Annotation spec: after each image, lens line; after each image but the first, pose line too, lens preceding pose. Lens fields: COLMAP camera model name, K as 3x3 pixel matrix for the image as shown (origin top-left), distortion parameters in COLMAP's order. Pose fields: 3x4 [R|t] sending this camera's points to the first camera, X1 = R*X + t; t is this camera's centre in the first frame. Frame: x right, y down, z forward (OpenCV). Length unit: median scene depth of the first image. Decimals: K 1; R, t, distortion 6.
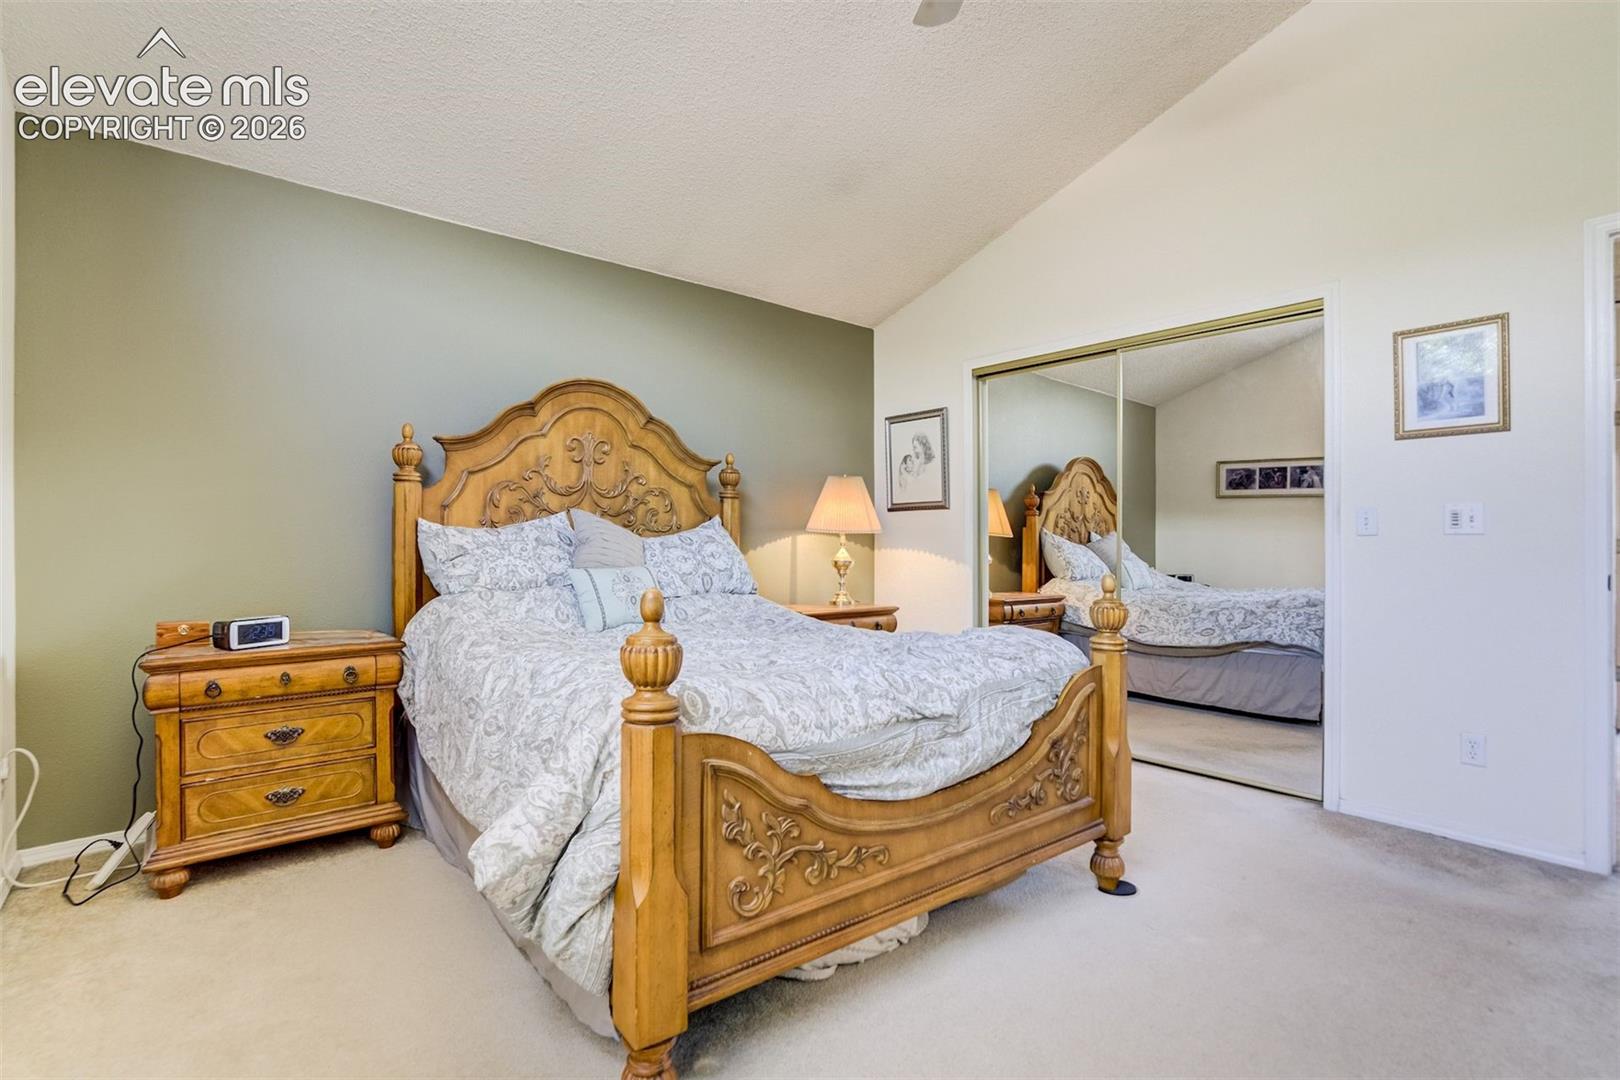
lens RADIAL K [[744.2, 0, 814.8], [0, 744.2, 541.9], [0, 0, 1]] dist [-0.044943, 0.013631]
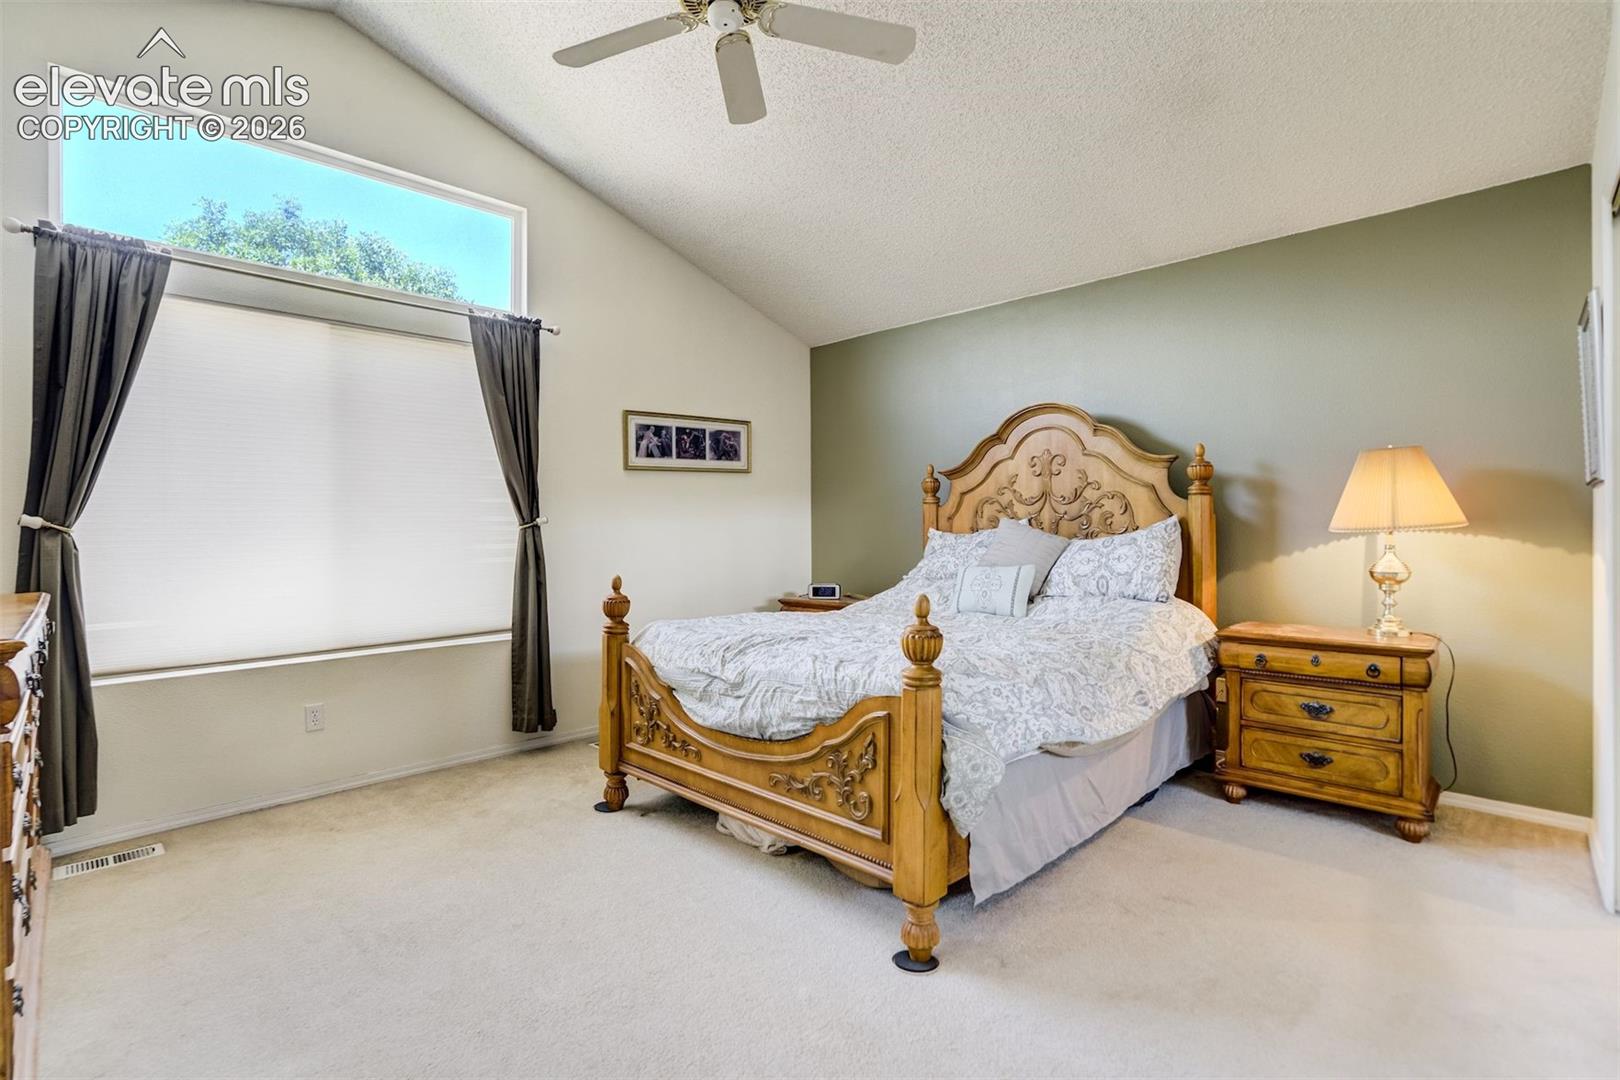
lens RADIAL K [[744.2, 0, 805.1], [0, 744.2, 532.0], [0, 0, 1]] dist [-0.044943, 0.013631]
pose [[0.153454, -0.008982, -0.988115, 0.836090], [0.010144, 0.999920, -0.007514, -0.015093], [0.988104, -0.008871, 0.153533, 0.499373]]
